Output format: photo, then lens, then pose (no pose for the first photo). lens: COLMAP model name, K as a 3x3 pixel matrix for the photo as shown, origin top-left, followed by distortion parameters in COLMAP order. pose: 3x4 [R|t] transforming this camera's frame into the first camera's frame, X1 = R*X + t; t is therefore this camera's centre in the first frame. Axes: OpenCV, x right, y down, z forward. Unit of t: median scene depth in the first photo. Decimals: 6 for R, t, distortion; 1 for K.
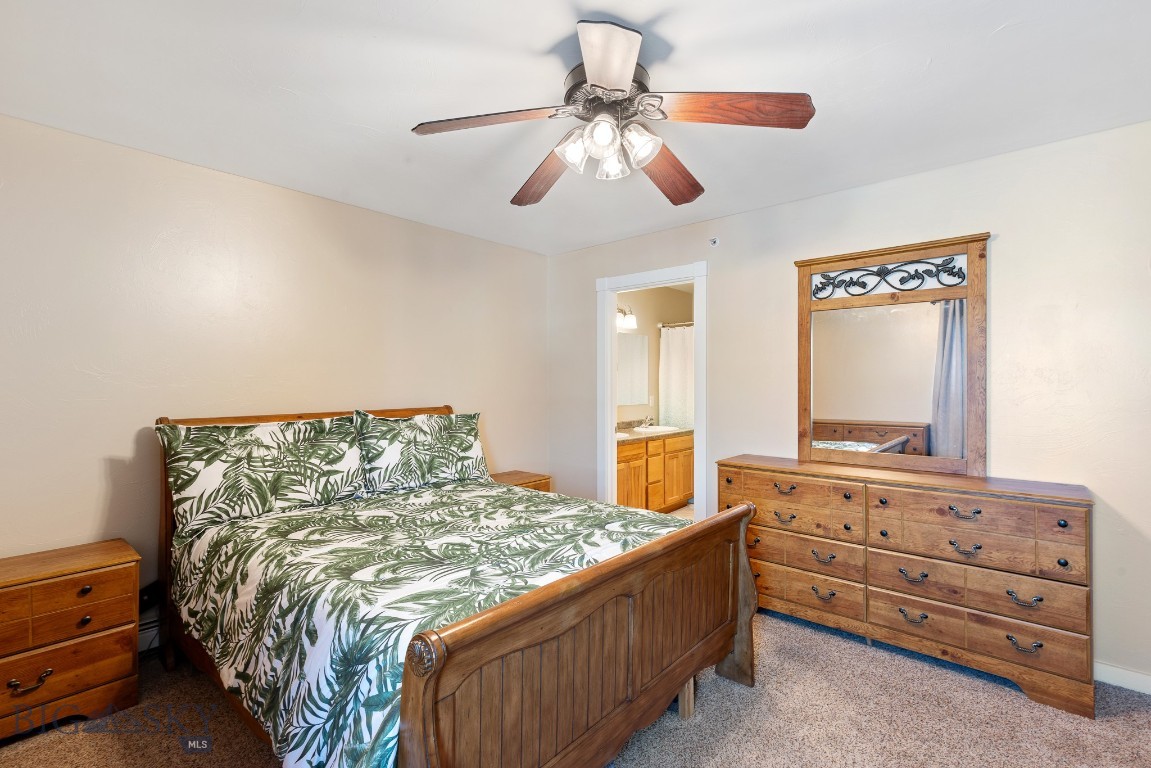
lens RADIAL K [[517.6, 0, 577.2], [0, 517.6, 384.9], [0, 0, 1]] dist [0.009815, -0.001050]
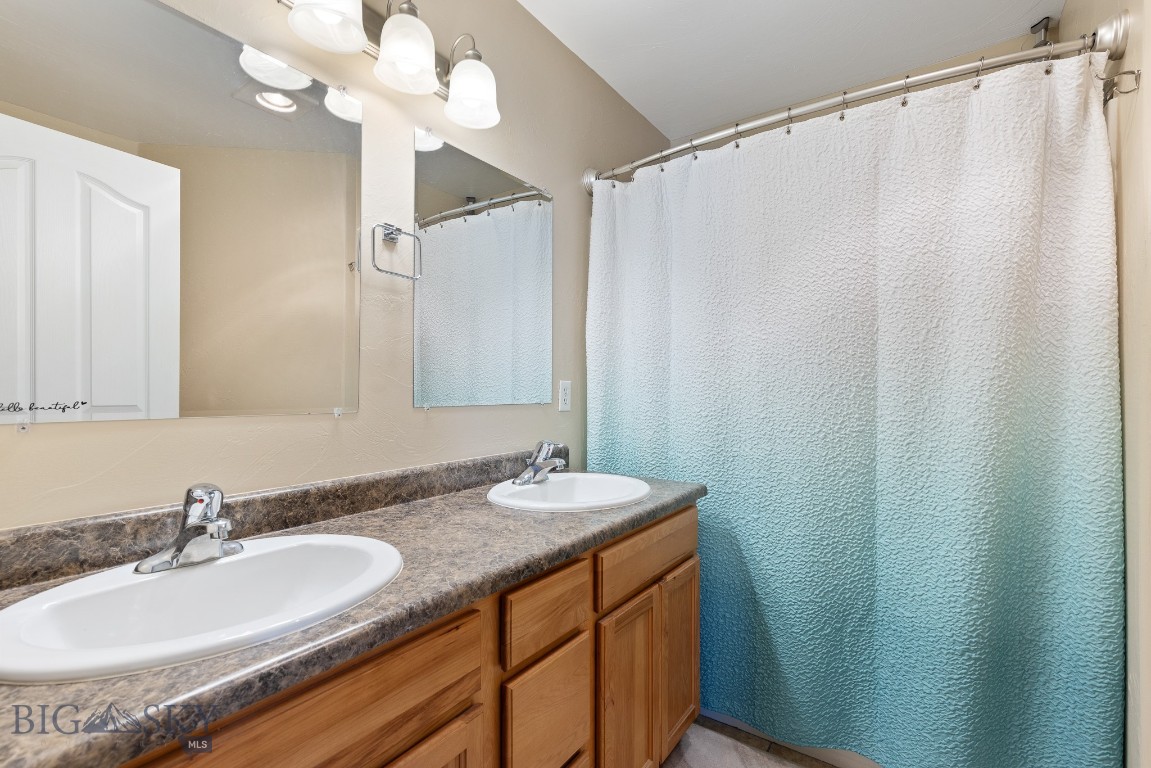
lens RADIAL K [[517.6, 0, 577.2], [0, 517.6, 384.9], [0, 0, 1]] dist [0.009815, -0.001050]
pose [[0.993988, 0.003969, 0.109418, 0.092352], [-0.002405, 0.999893, -0.014423, 0.023686], [-0.109463, 0.014073, 0.993891, 0.532178]]
